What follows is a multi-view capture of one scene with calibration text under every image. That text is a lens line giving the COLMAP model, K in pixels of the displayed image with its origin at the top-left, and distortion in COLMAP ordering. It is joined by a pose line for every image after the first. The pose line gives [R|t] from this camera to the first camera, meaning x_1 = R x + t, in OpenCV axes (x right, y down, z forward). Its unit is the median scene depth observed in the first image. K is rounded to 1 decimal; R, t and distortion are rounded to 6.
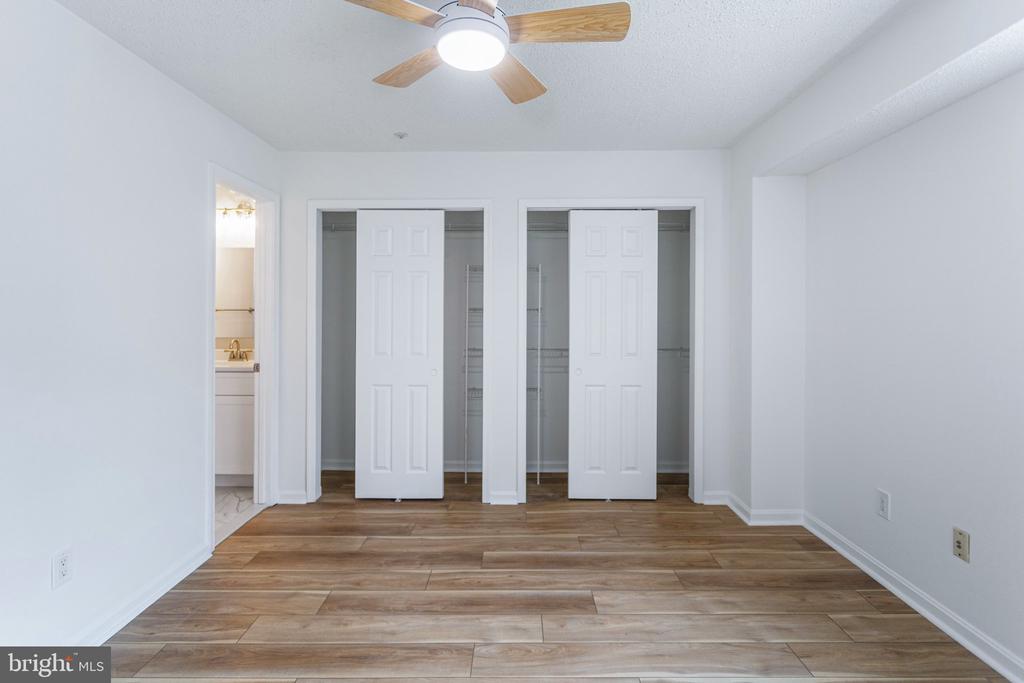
lens RADIAL K [[438.2, 0, 512.2], [0, 438.2, 315.7], [0, 0, 1]] dist [-0.001290, 0.000255]
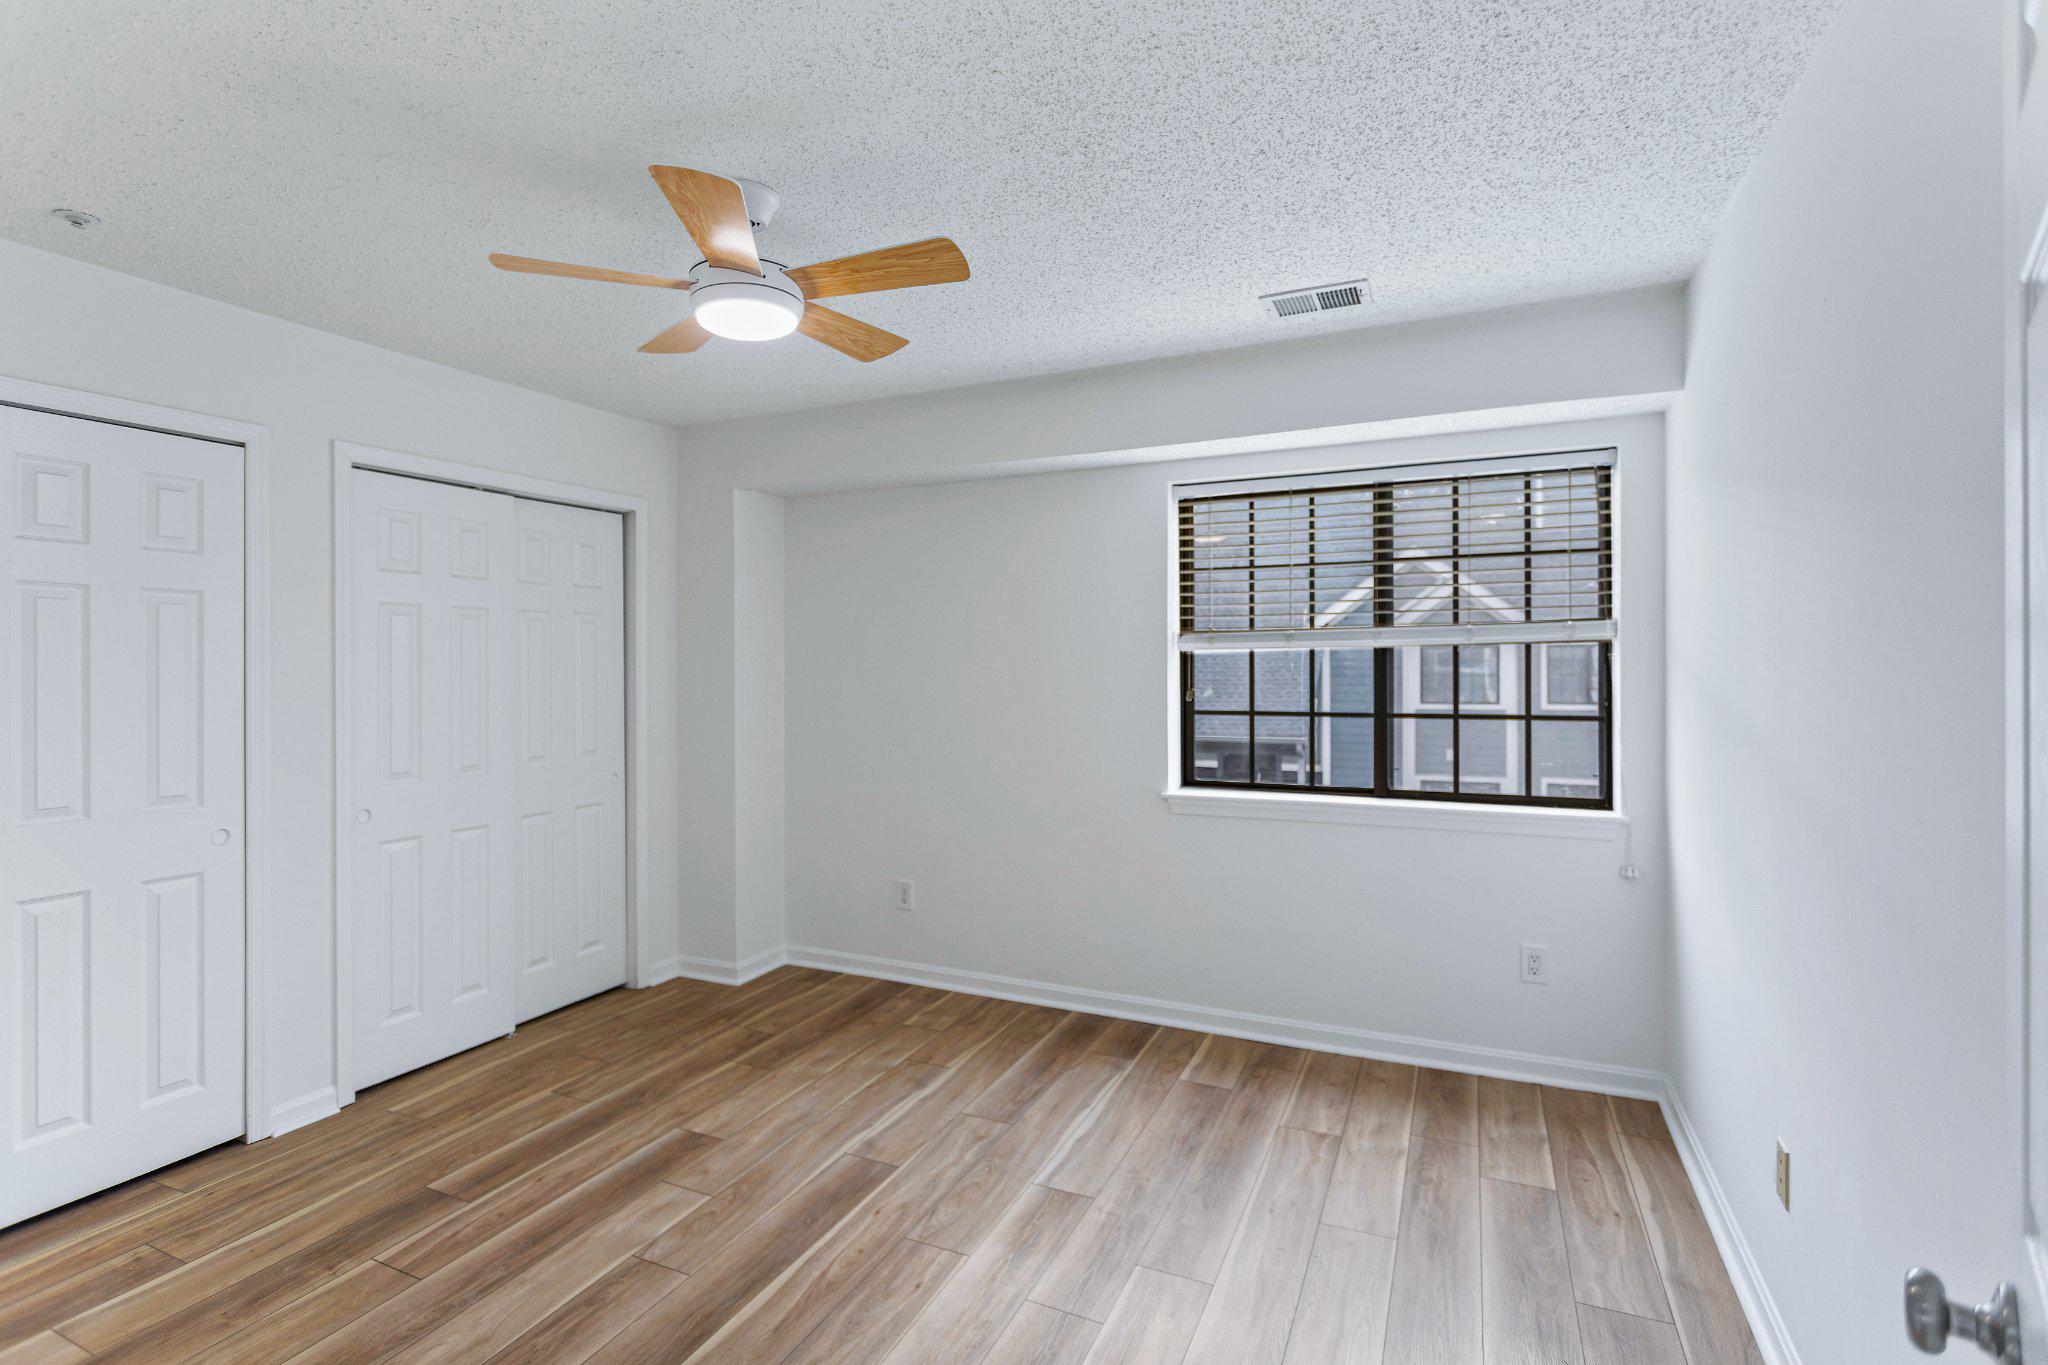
lens RADIAL K [[969.2, 0, 1012.1], [0, 969.2, 648.1], [0, 0, 1]] dist [-0.001894, 0.000018]
pose [[0.423664, 0.010691, 0.905756, -0.731788], [0.004853, 0.999889, -0.014072, 0.012044], [-0.905806, 0.010358, 0.423566, 0.045302]]
